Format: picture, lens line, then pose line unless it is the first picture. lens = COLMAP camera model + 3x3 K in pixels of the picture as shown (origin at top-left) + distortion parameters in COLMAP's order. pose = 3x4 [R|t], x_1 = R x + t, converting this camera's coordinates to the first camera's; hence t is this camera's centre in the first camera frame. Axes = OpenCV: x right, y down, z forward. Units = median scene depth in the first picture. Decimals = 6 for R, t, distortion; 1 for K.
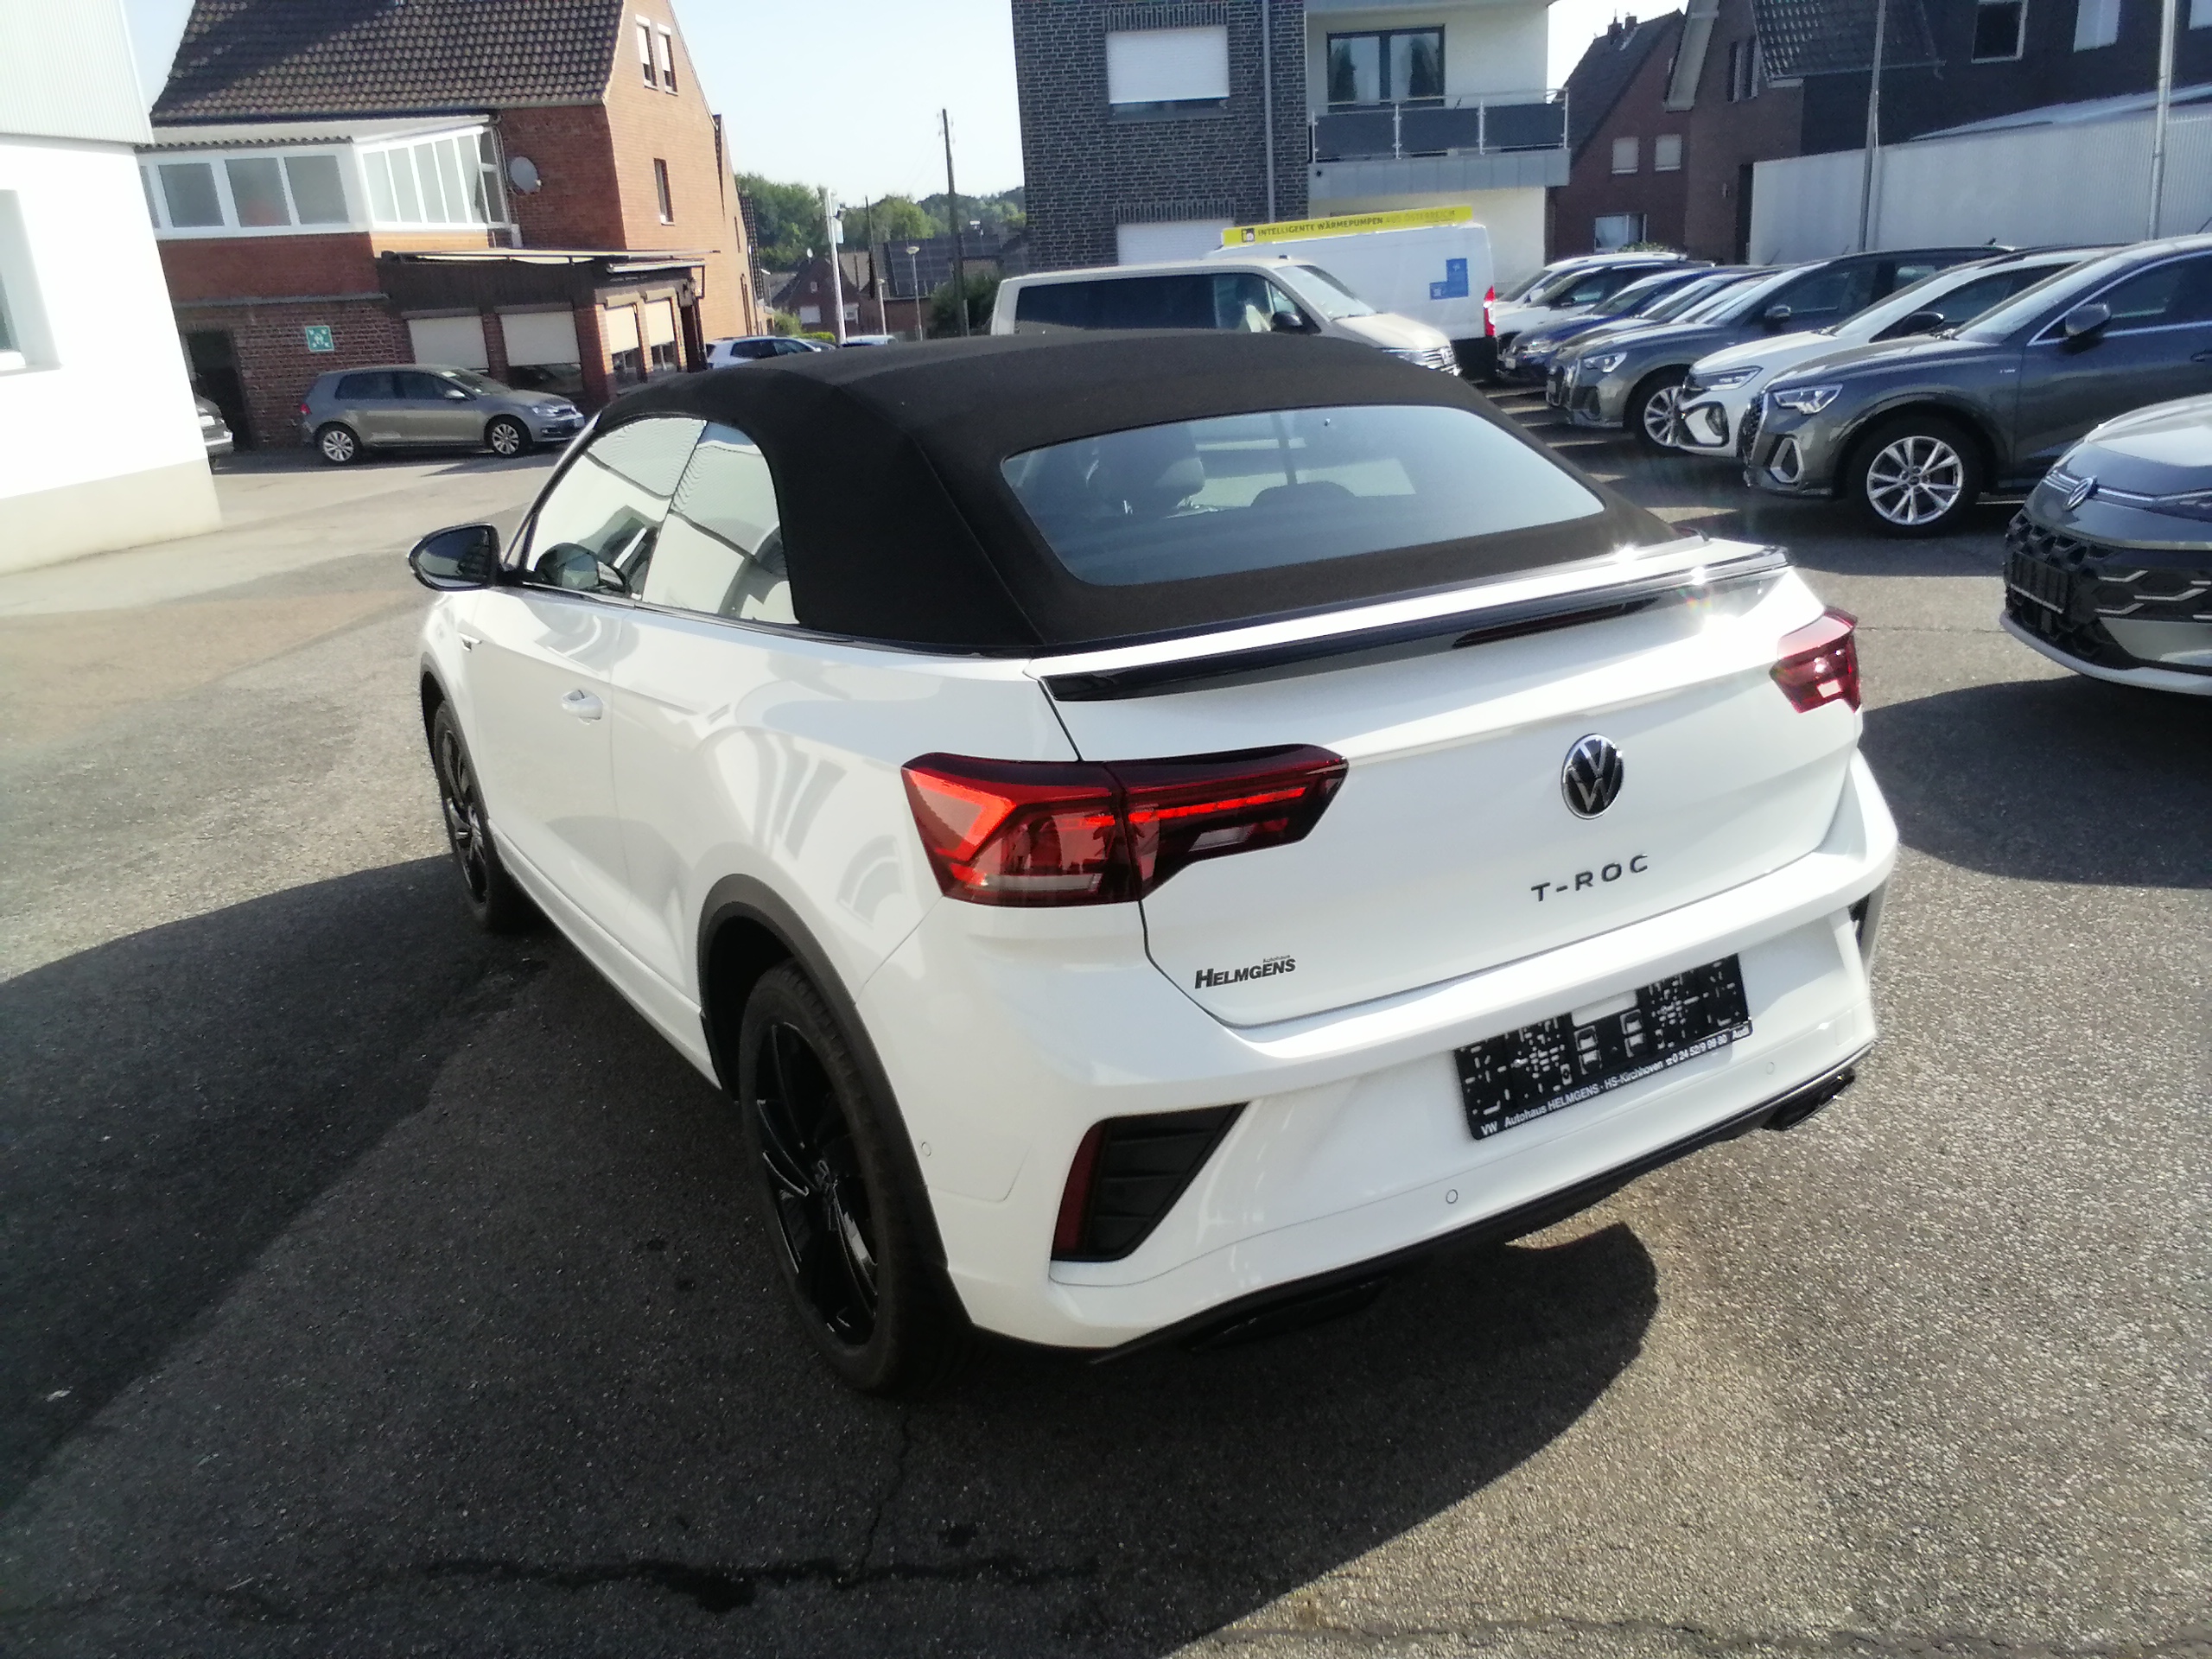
lens RADIAL K [[1740.2, 0, 1121.8], [0, 1740.2, 833.0], [0, 0, 1]] dist [-0.058227, 0.175542]
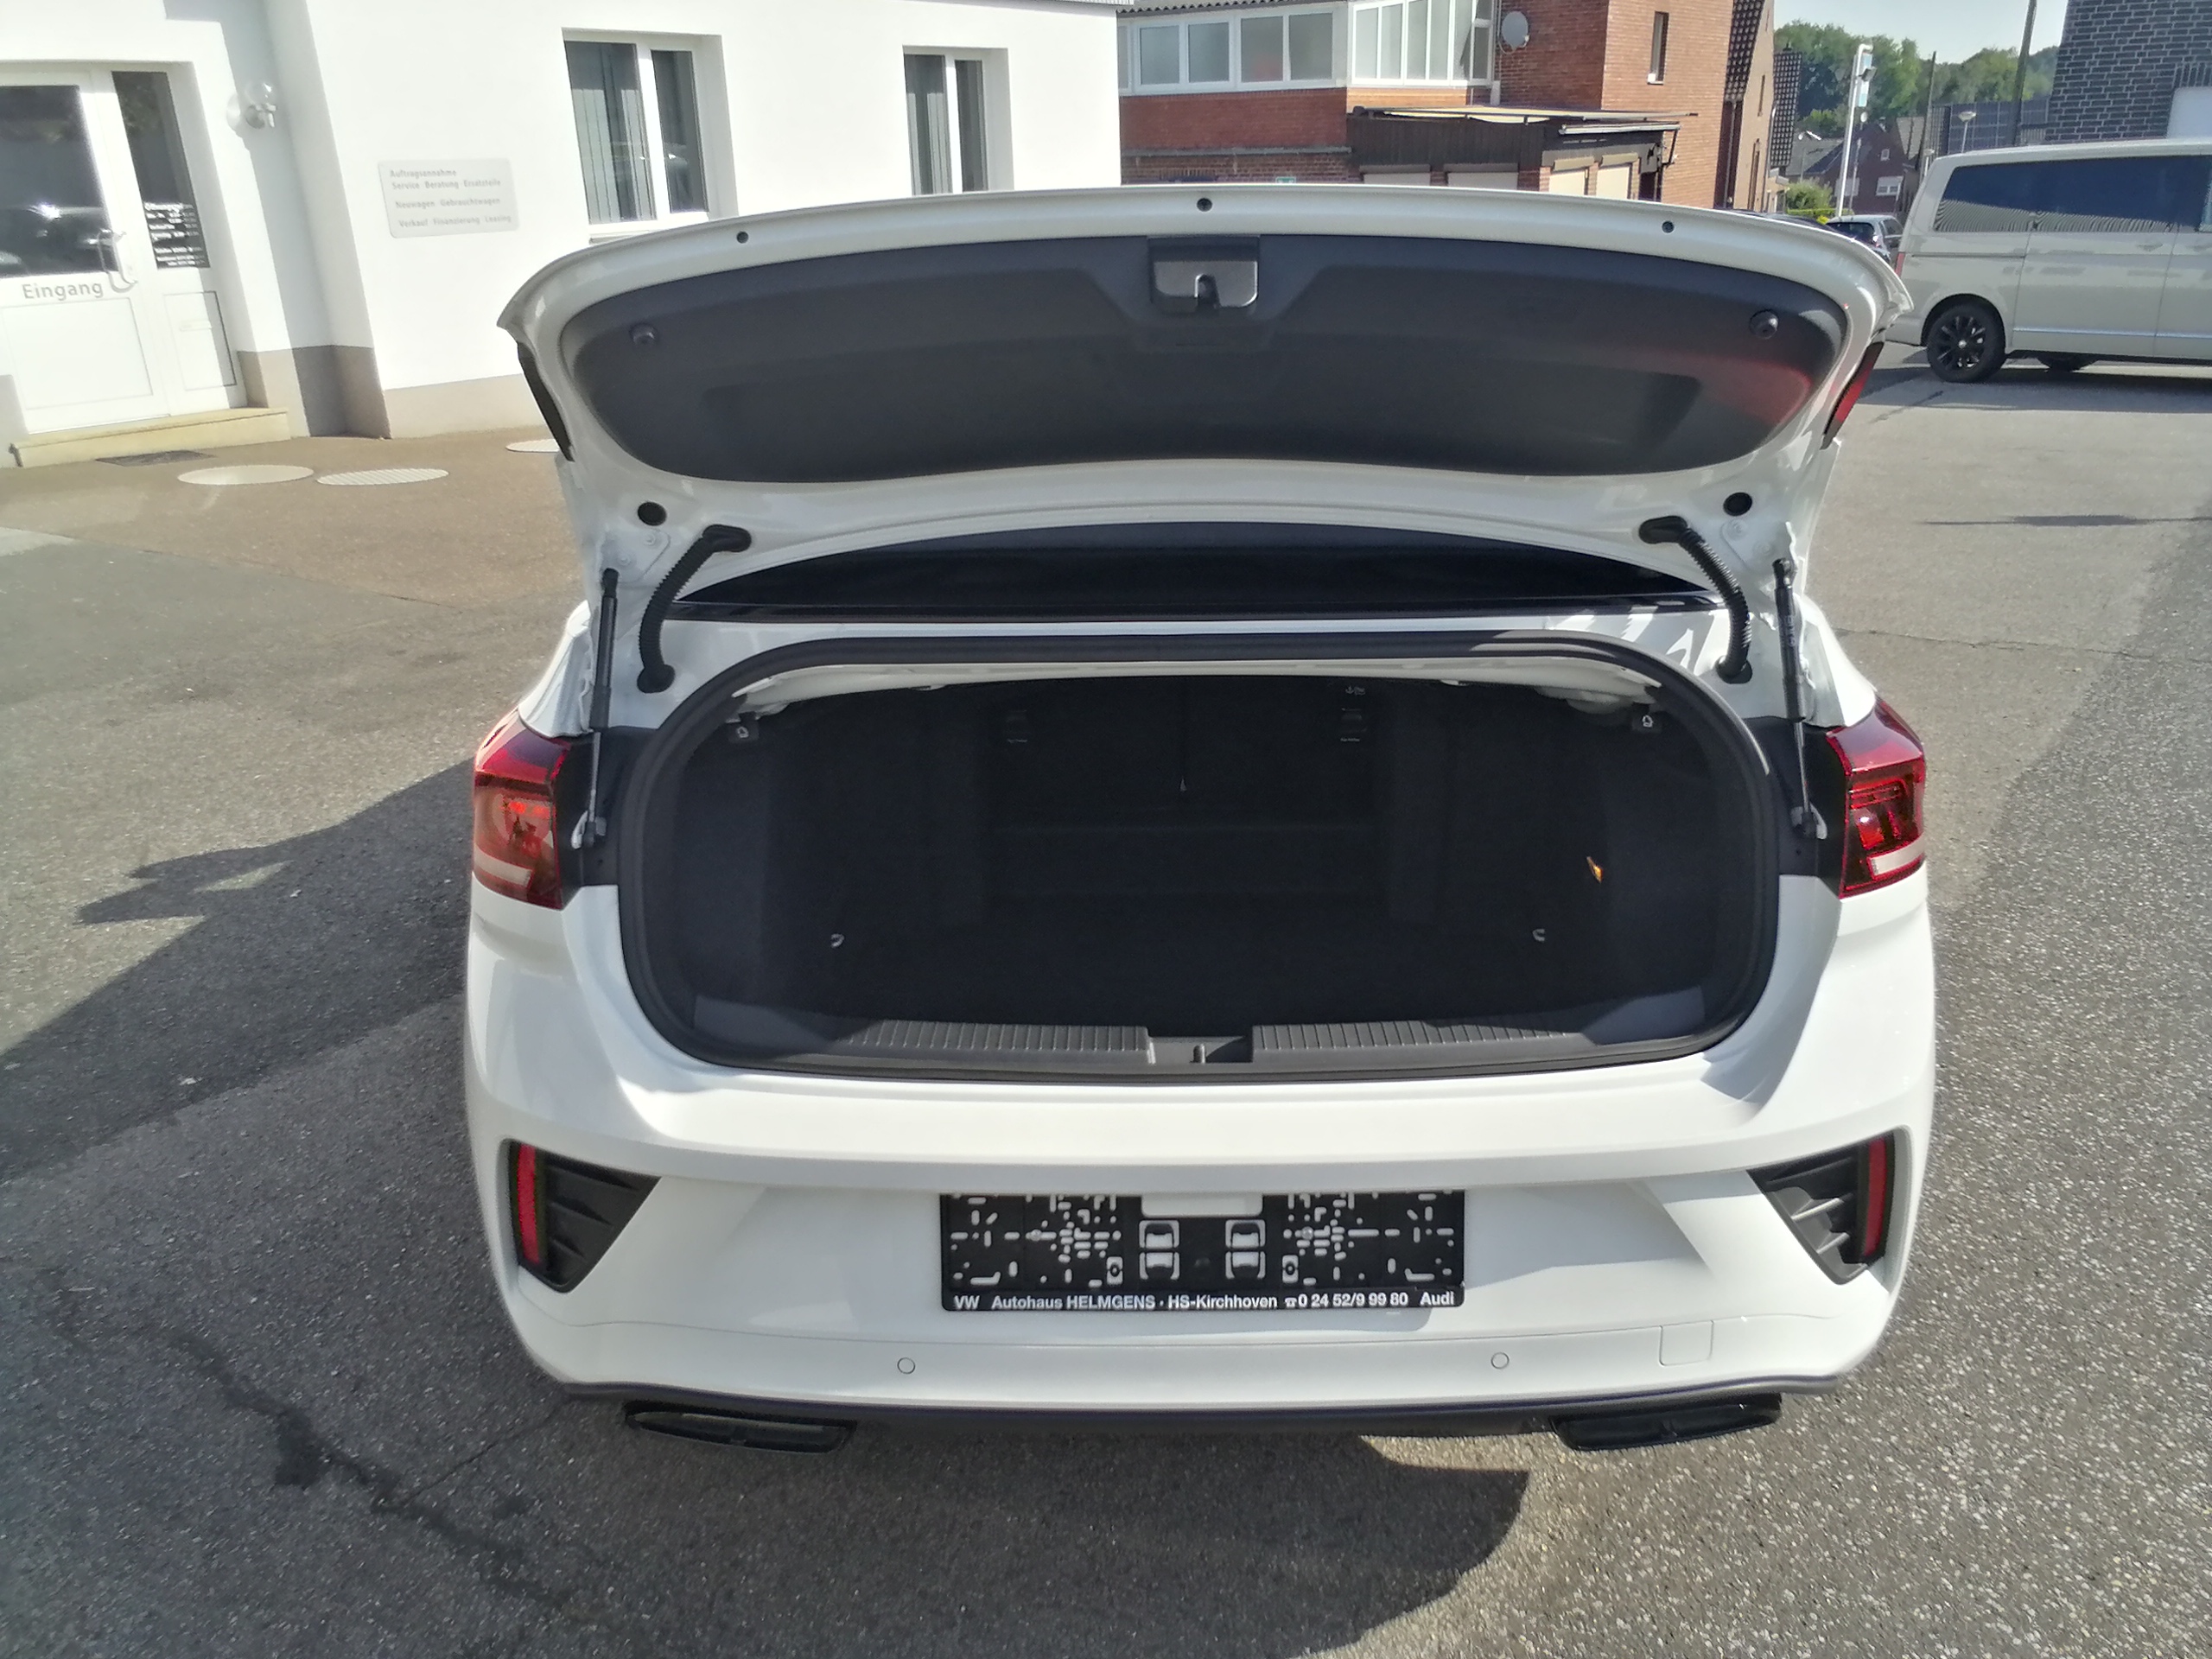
lens RADIAL K [[1747.1, 0, 1137.2], [0, 1747.1, 831.9], [0, 0, 1]] dist [-0.040552, 0.122848]
pose [[0.854638, 0.225119, -0.467884, 0.257219], [-0.192658, 0.974283, 0.116860, -0.061543], [0.482159, -0.009731, 0.876030, 0.151383]]
